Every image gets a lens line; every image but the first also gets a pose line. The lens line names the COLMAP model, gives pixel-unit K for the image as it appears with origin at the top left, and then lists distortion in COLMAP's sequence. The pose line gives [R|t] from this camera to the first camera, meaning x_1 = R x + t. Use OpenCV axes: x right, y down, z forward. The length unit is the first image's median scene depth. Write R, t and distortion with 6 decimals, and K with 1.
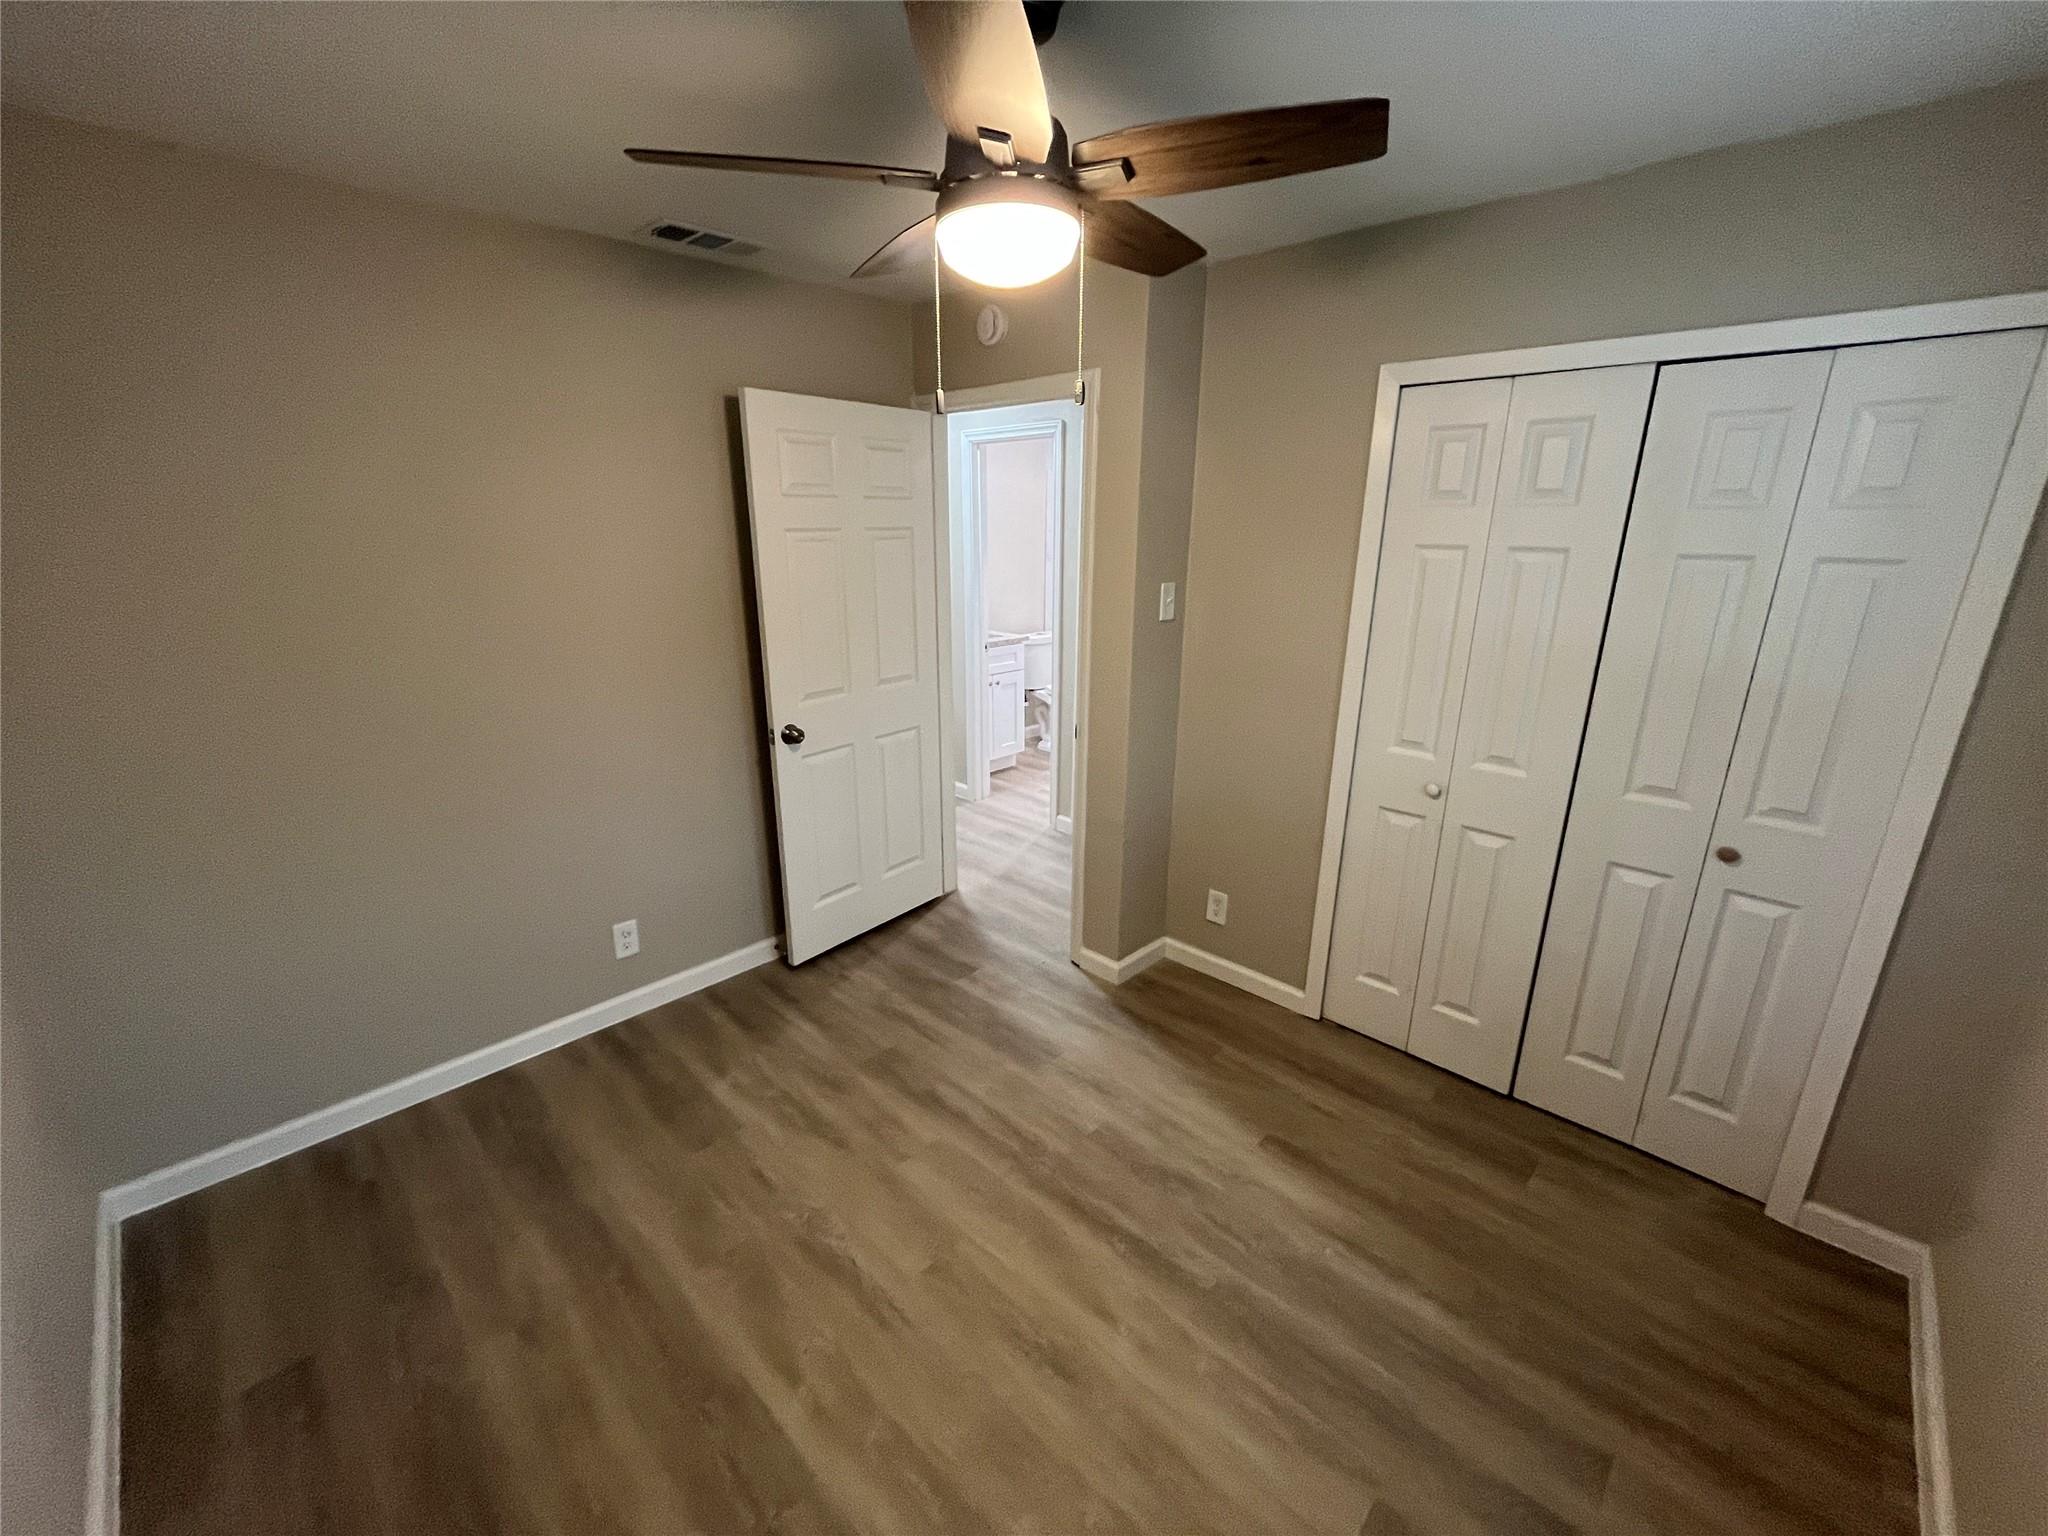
lens RADIAL K [[828.3, 0, 1022.5], [0, 828.3, 767.8], [0, 0, 1]] dist [-0.000025, -0.002642]
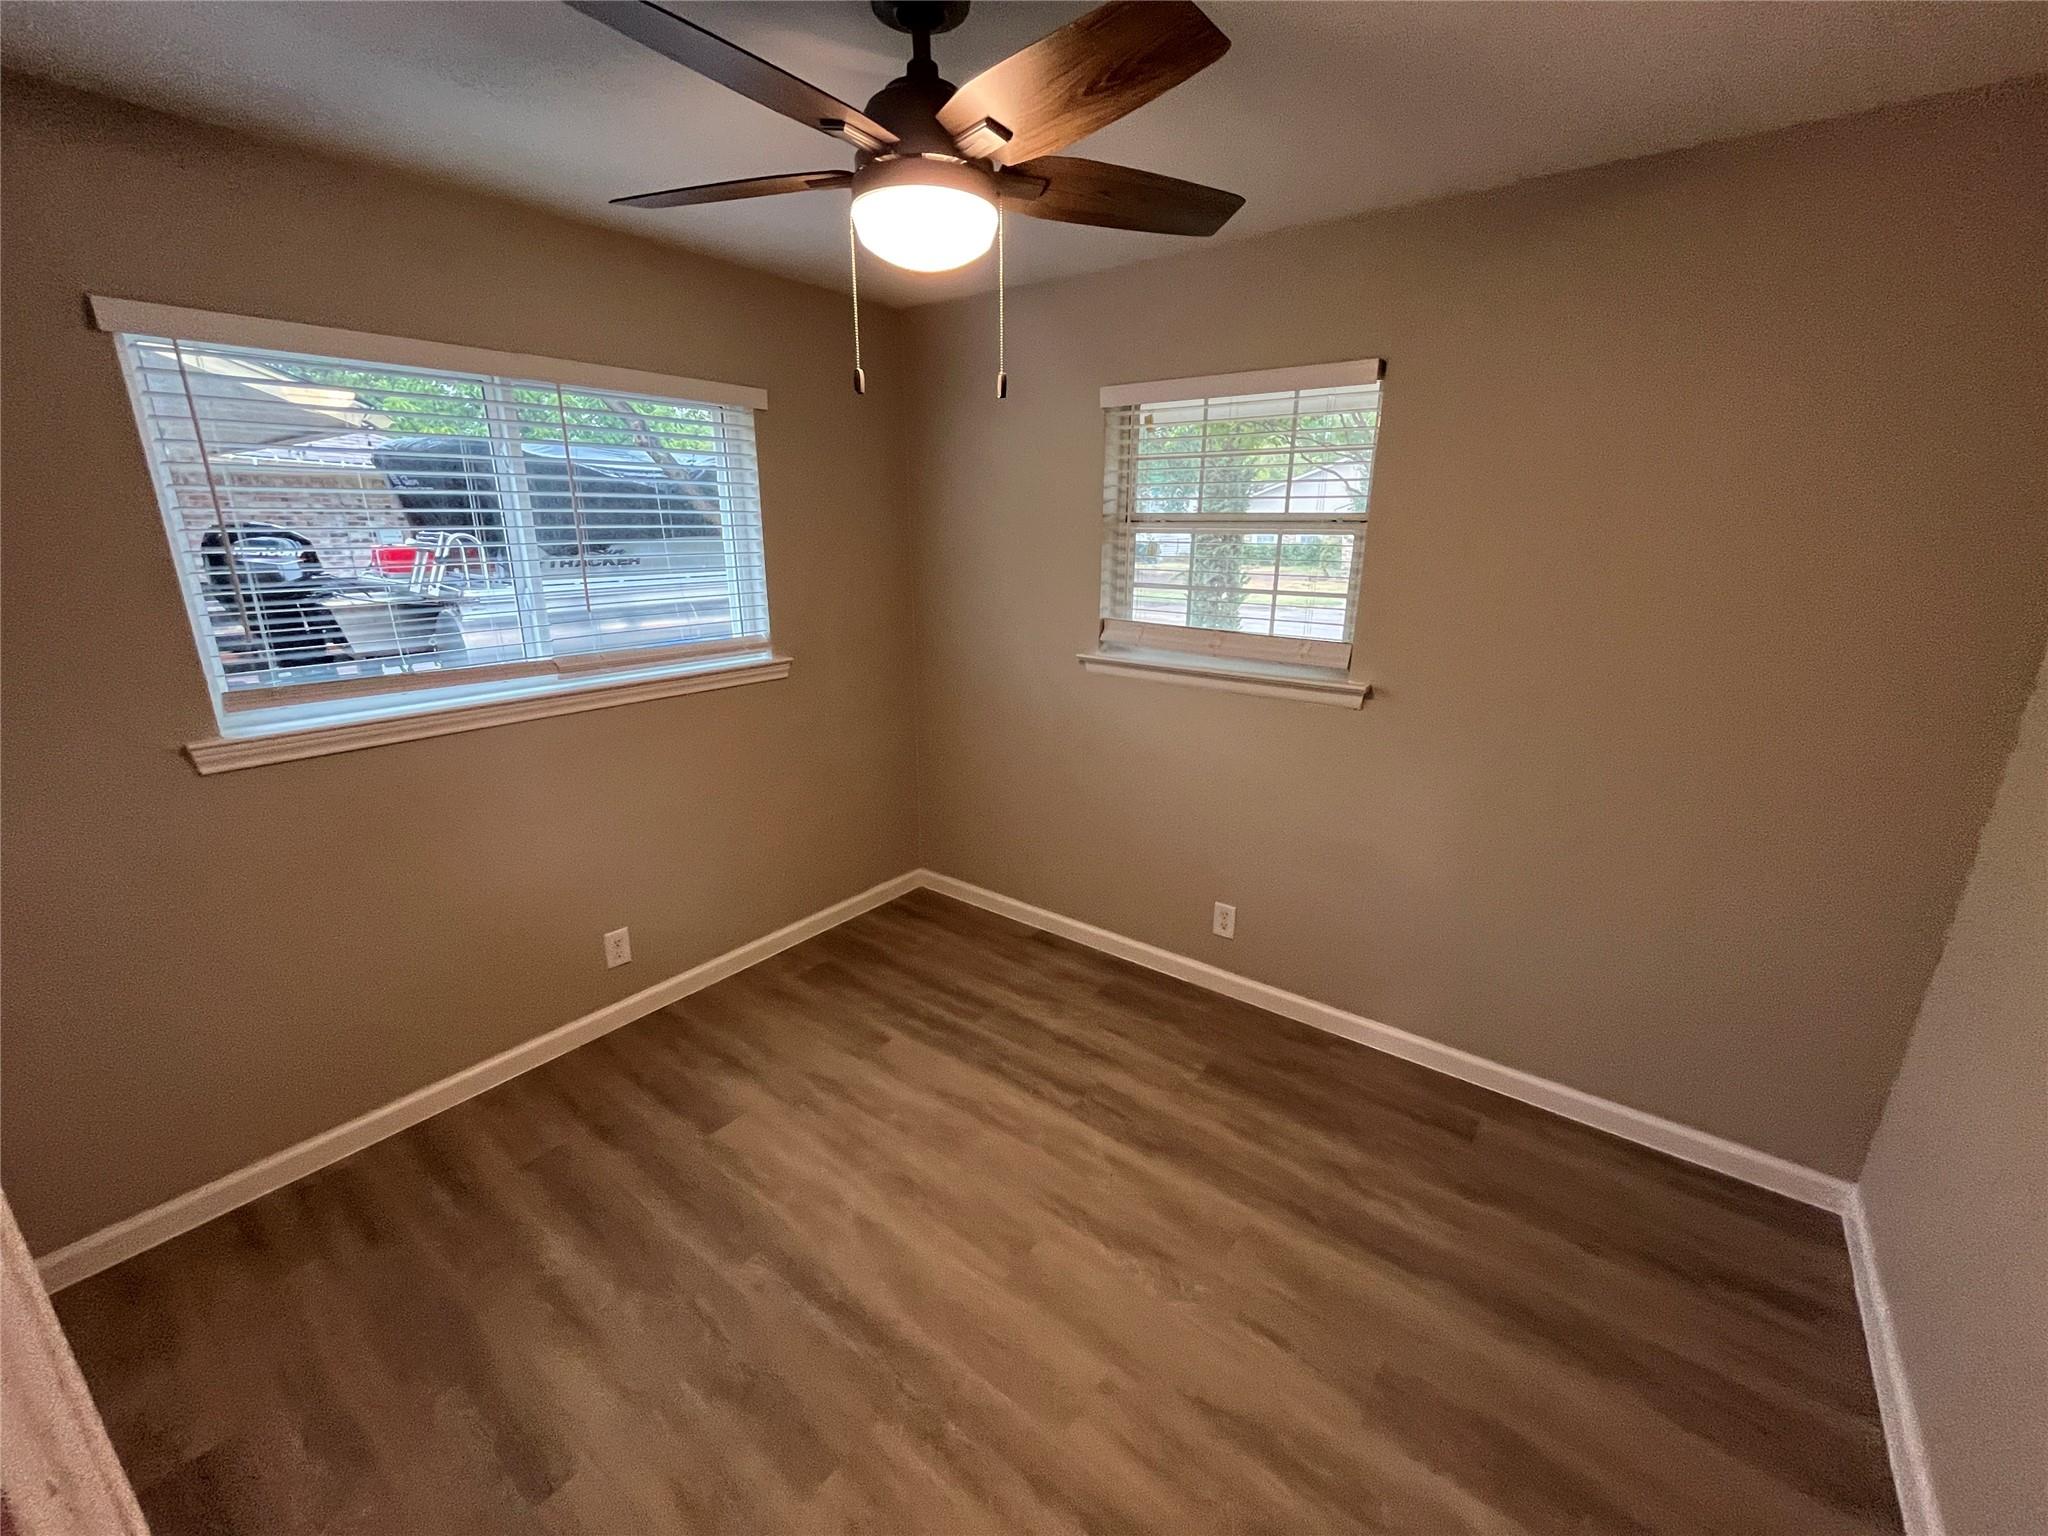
lens RADIAL K [[828.3, 0, 1022.5], [0, 828.3, 767.8], [0, 0, 1]] dist [-0.000025, -0.002642]
pose [[-0.994103, 0.023396, -0.105887, -0.008431], [-0.038343, 0.837534, 0.545038, -0.436549], [0.101436, 0.545884, -0.831698, 1.504922]]
